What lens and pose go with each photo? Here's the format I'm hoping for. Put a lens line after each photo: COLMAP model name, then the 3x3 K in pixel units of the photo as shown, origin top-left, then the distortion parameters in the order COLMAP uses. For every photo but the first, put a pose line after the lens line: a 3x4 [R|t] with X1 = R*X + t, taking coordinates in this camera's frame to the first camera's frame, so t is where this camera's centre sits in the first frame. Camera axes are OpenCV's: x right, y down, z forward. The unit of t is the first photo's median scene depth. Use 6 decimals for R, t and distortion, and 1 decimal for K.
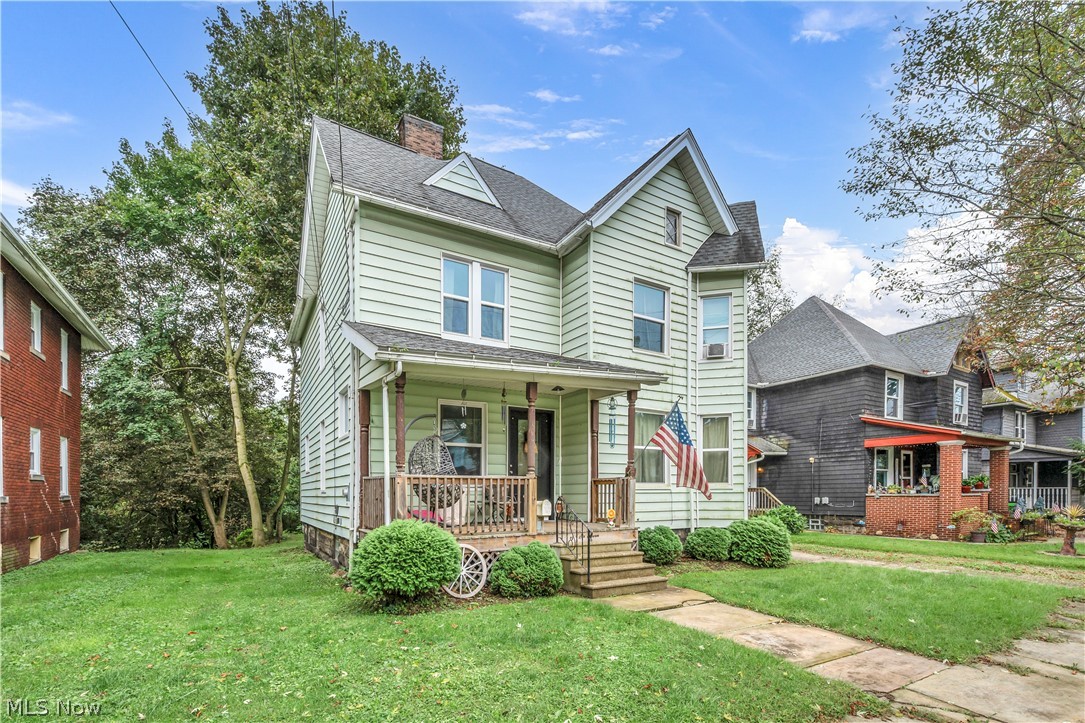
lens RADIAL K [[487.1, 0, 542.5], [0, 487.1, 384.0], [0, 0, 1]] dist [0.000767, 0.000016]
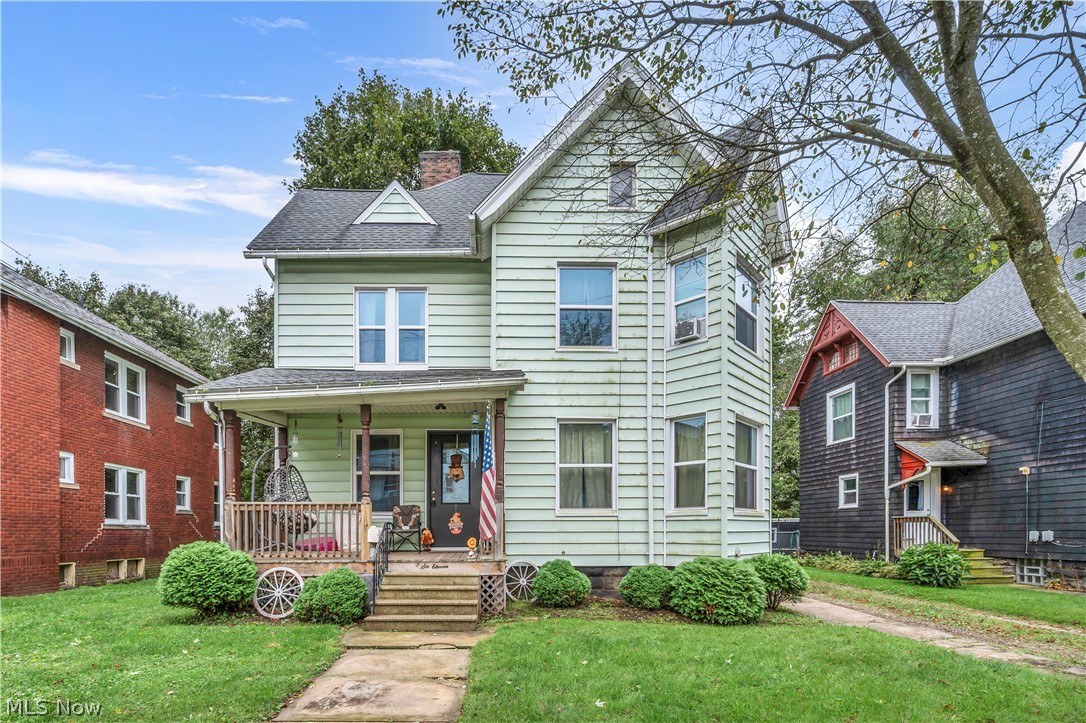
lens RADIAL K [[517.7, 0, 472.9], [0, 517.7, 417.0], [0, 0, 1]] dist [0.000654, 0.000225]
pose [[0.864107, -0.102808, -0.492696, 0.474541], [0.107209, 0.994047, -0.019395, 0.045705], [0.491757, -0.036062, 0.869985, 0.152737]]
